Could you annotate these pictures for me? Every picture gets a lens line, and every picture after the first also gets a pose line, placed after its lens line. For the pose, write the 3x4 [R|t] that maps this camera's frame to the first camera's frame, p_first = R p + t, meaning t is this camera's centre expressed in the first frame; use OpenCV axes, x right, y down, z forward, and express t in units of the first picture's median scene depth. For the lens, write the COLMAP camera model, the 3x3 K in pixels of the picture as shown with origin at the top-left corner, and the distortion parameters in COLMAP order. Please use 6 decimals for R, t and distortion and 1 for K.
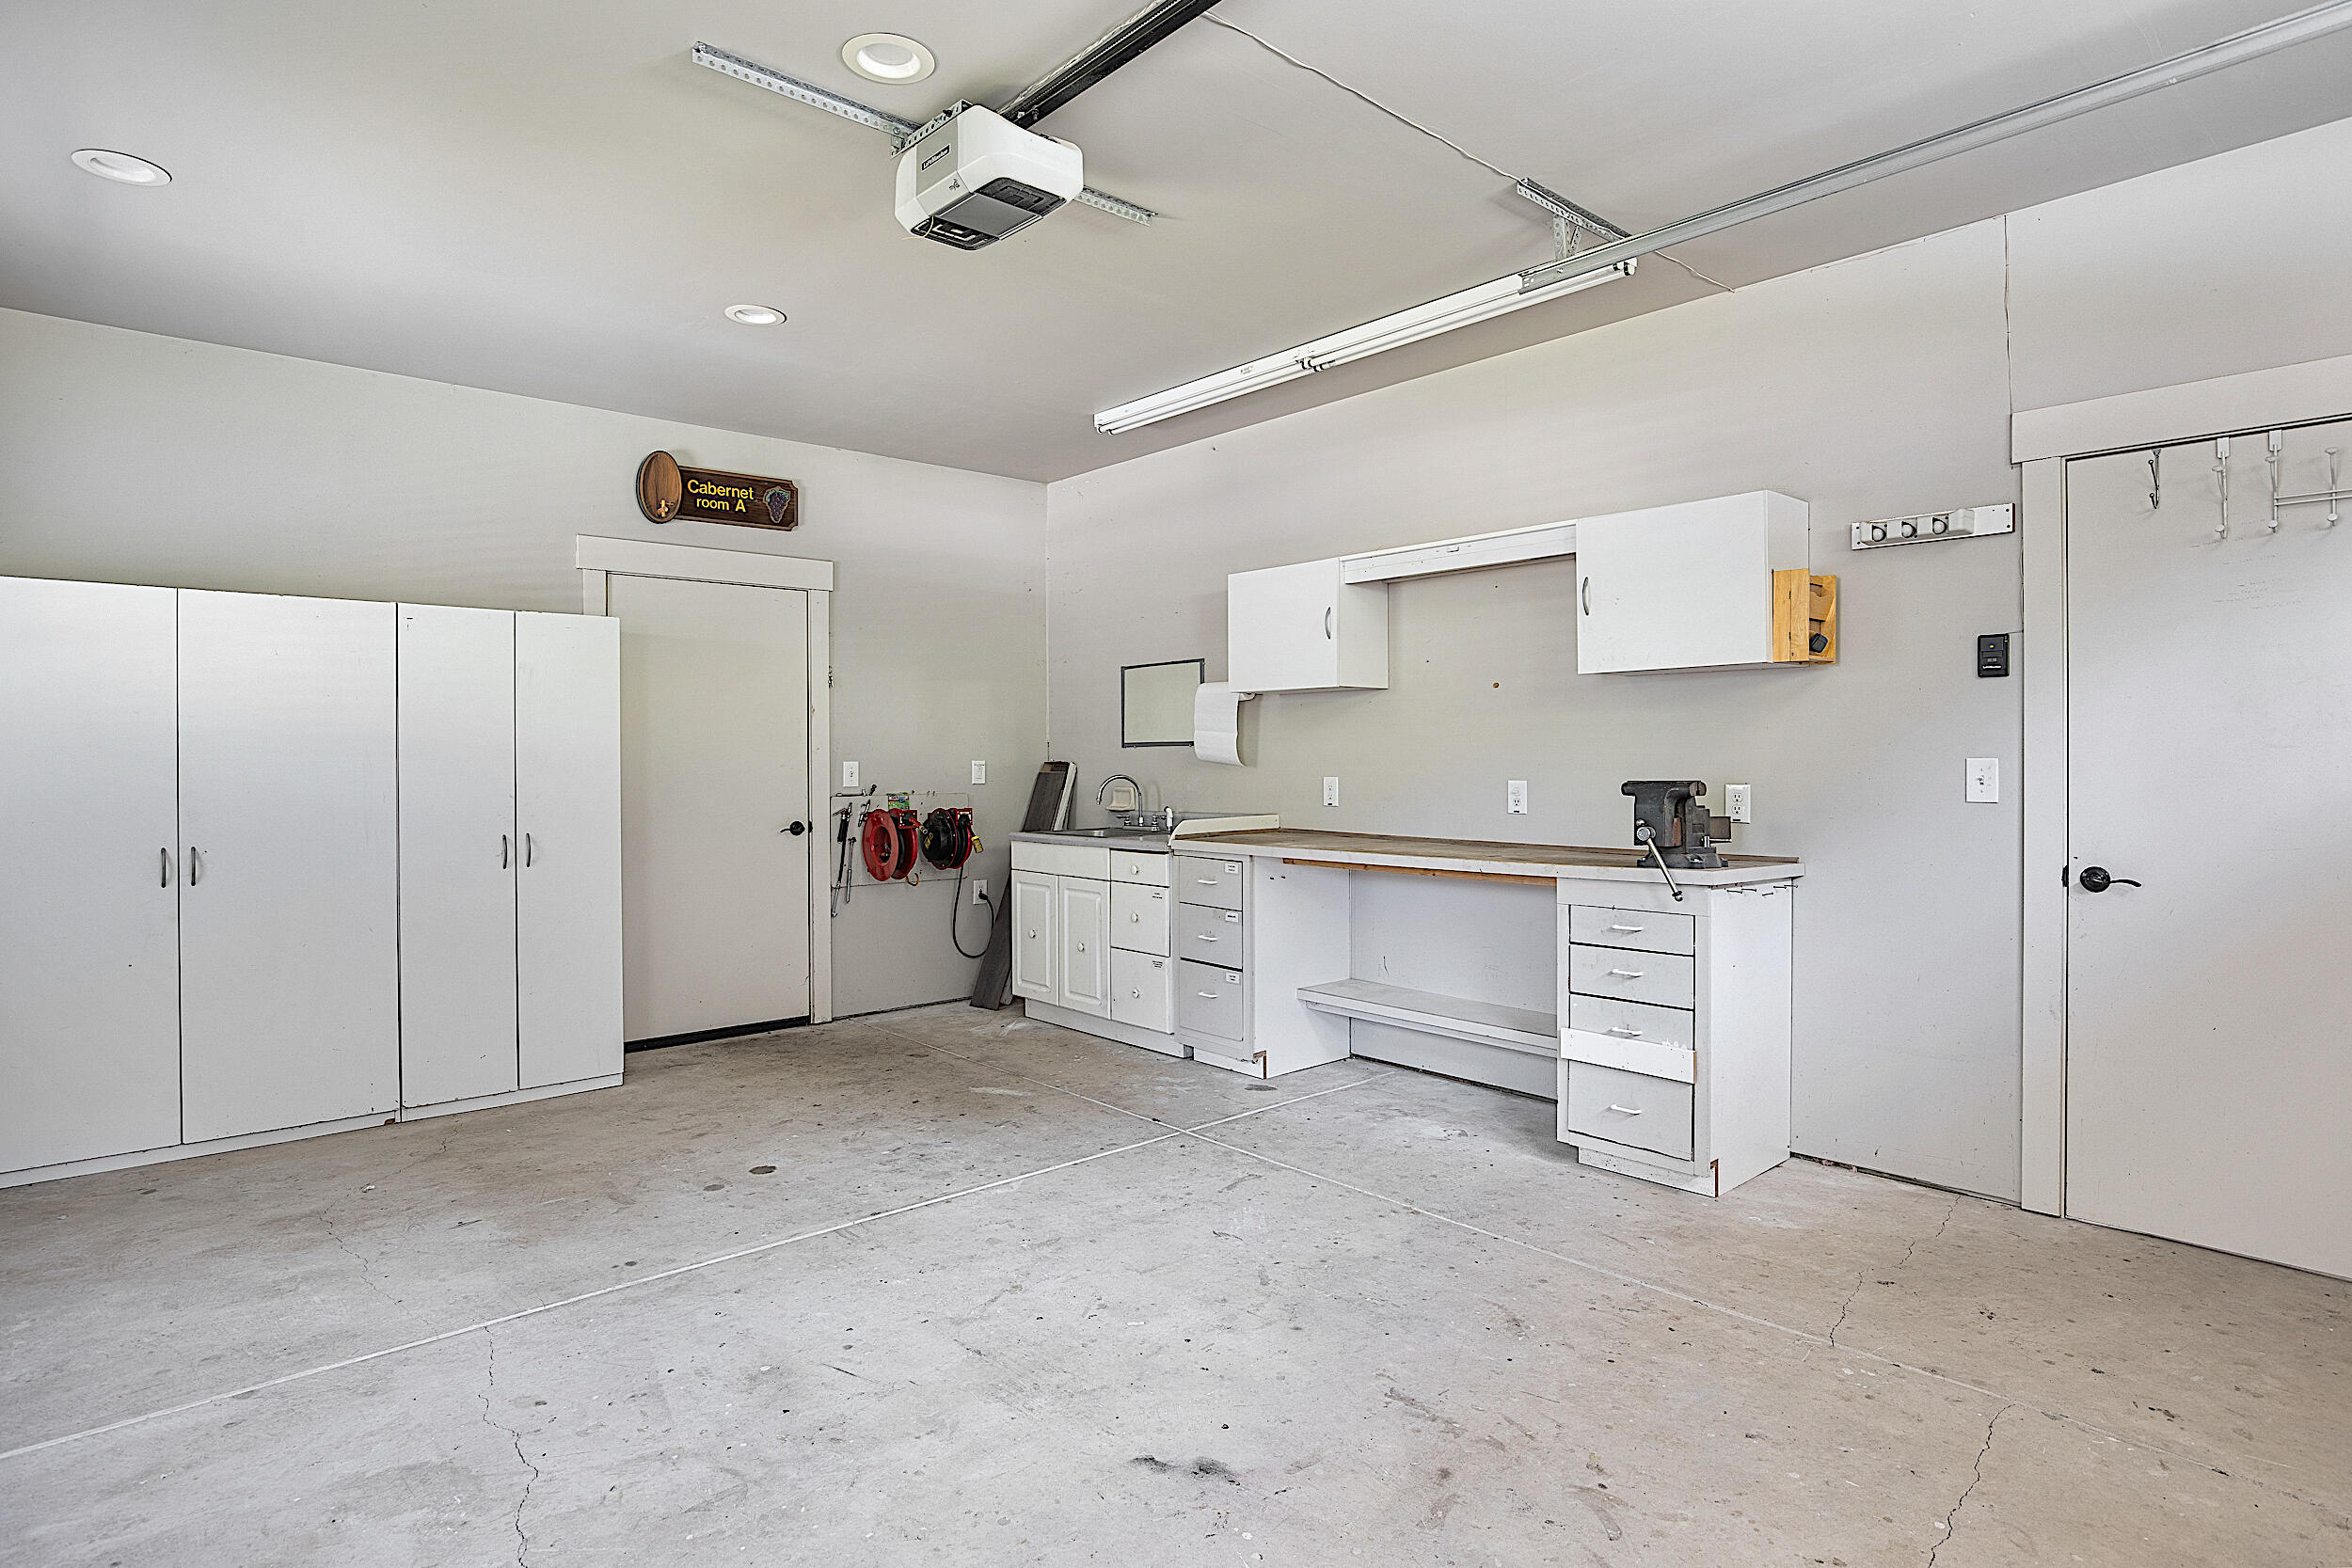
lens RADIAL K [[1244.6, 0, 1182.1], [0, 1244.6, 774.3], [0, 0, 1]] dist [-0.022938, 0.000832]
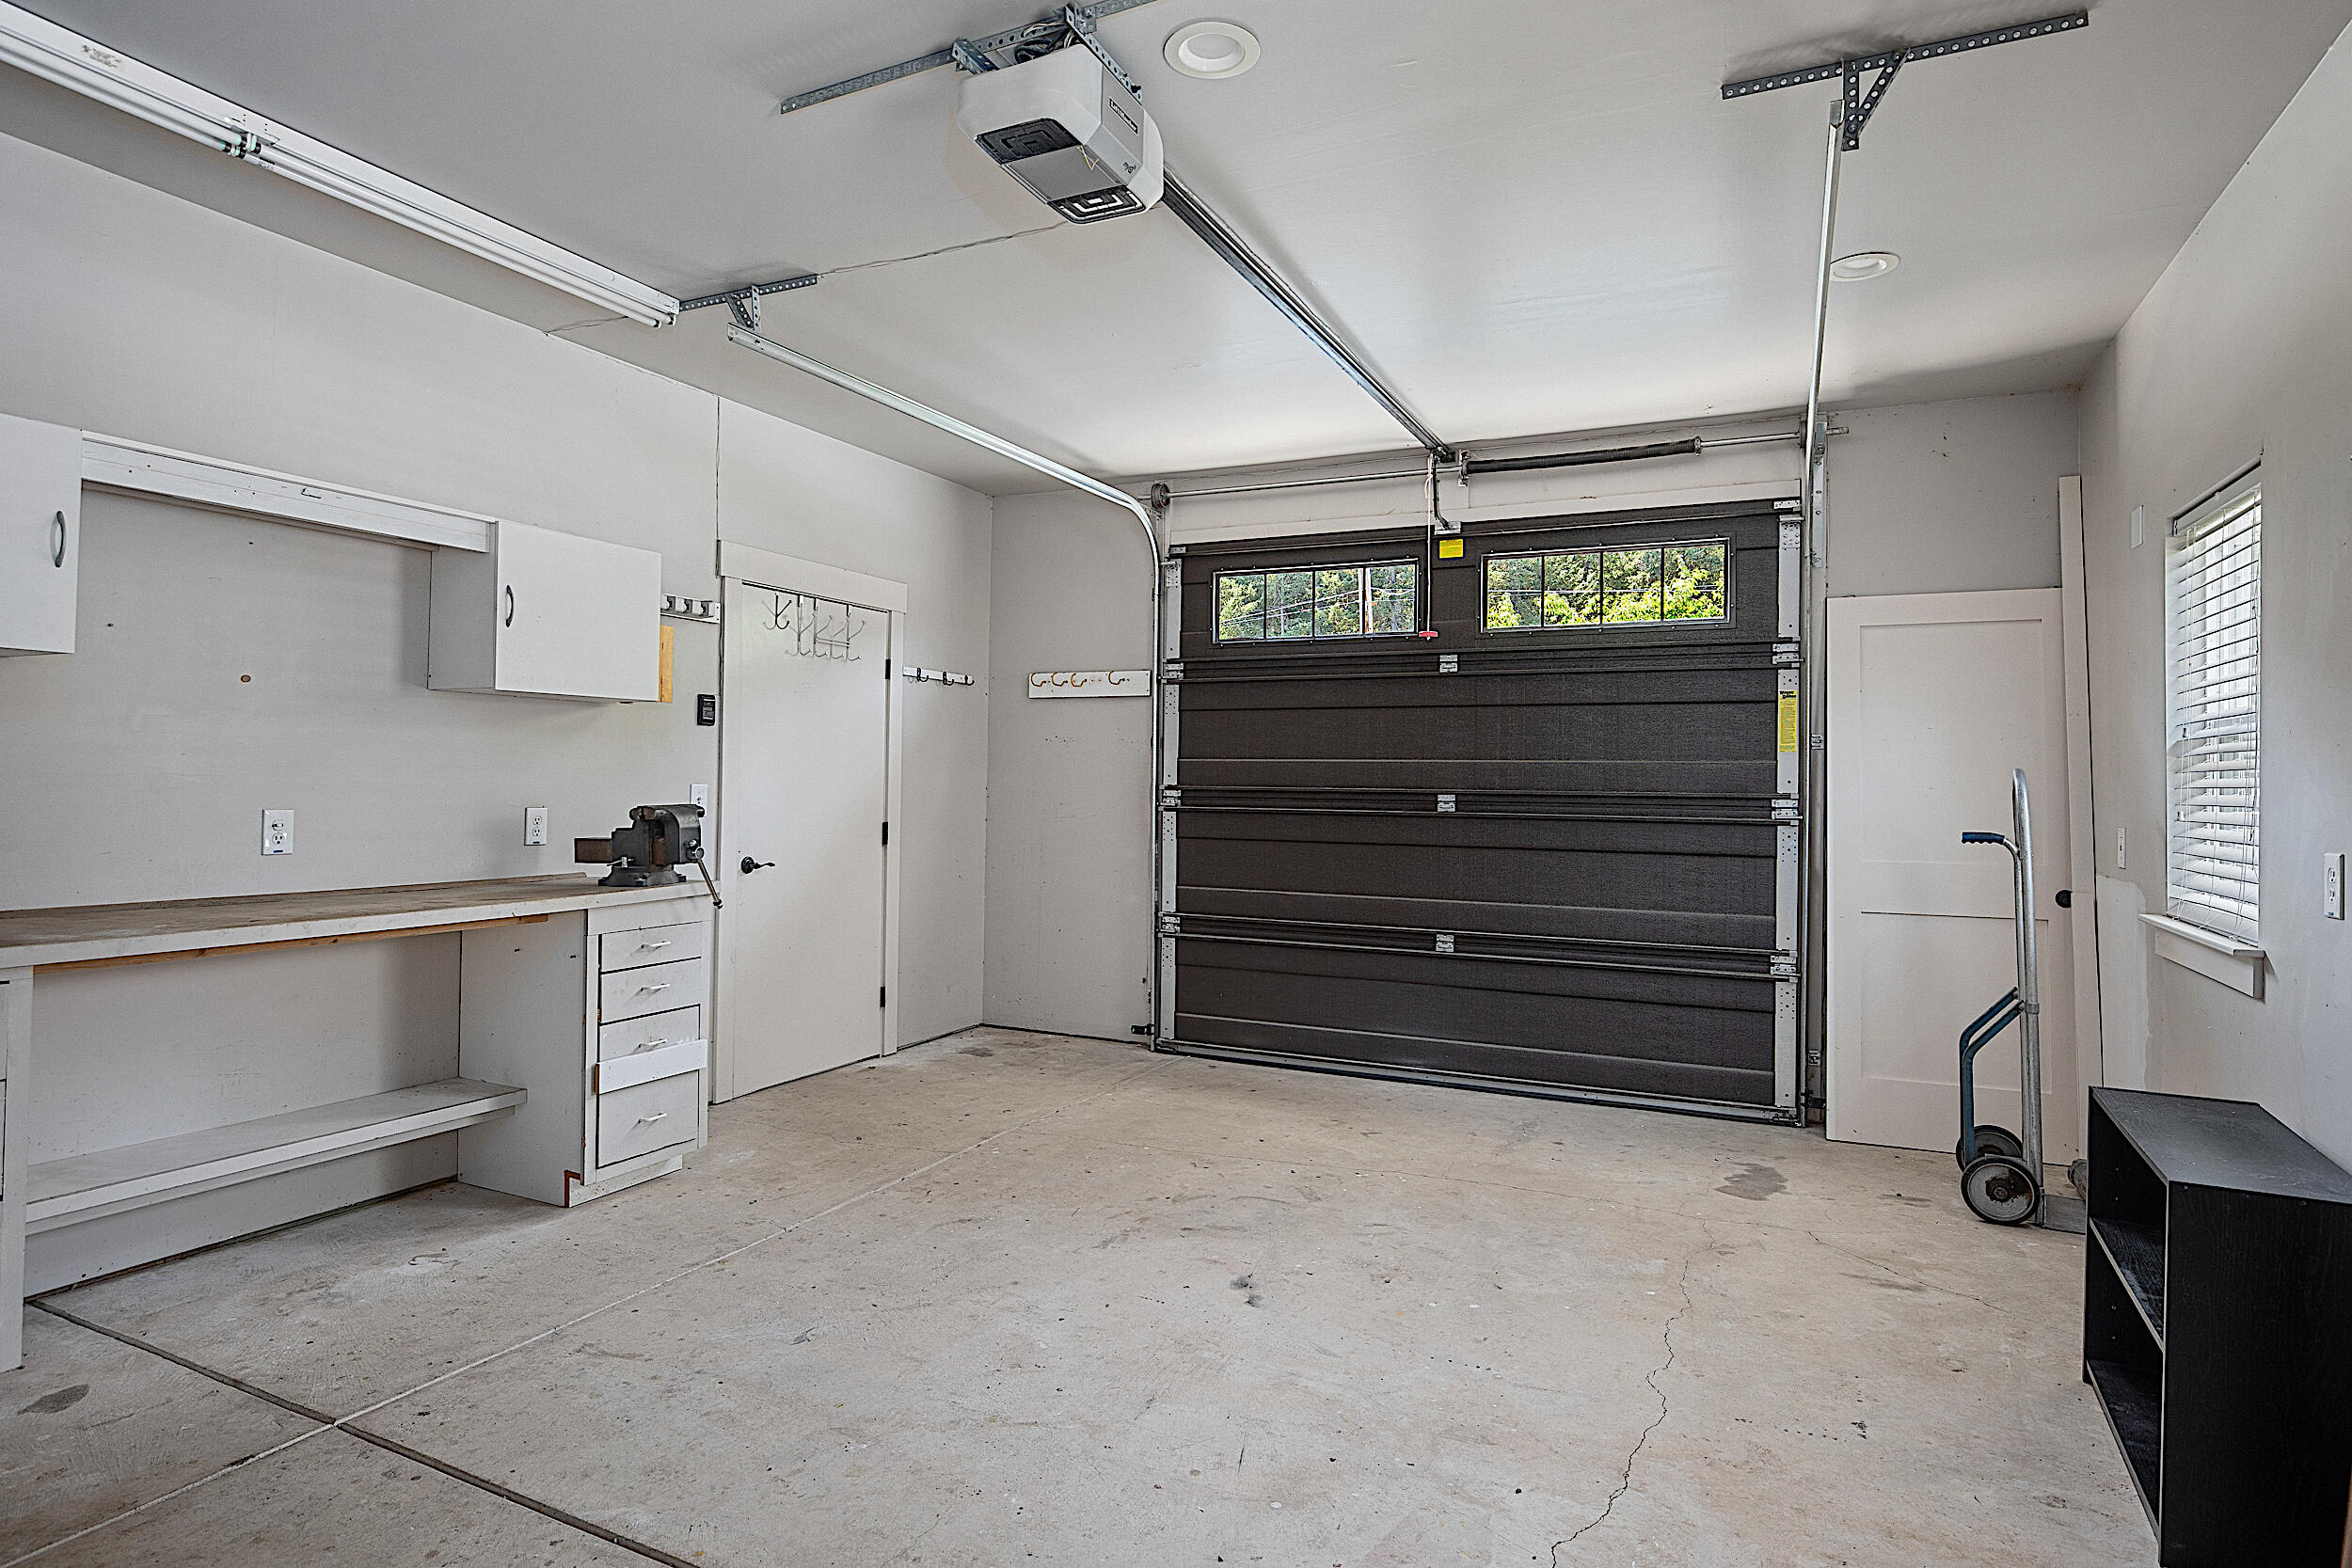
lens RADIAL K [[1244.6, 0, 1182.0], [0, 1244.6, 780.2], [0, 0, 1]] dist [-0.022938, 0.000832]
pose [[-0.380598, 0.002100, 0.924738, -0.837130], [0.002528, 0.999996, -0.001230, -0.014310], [-0.924737, 0.001870, -0.380602, 1.050378]]
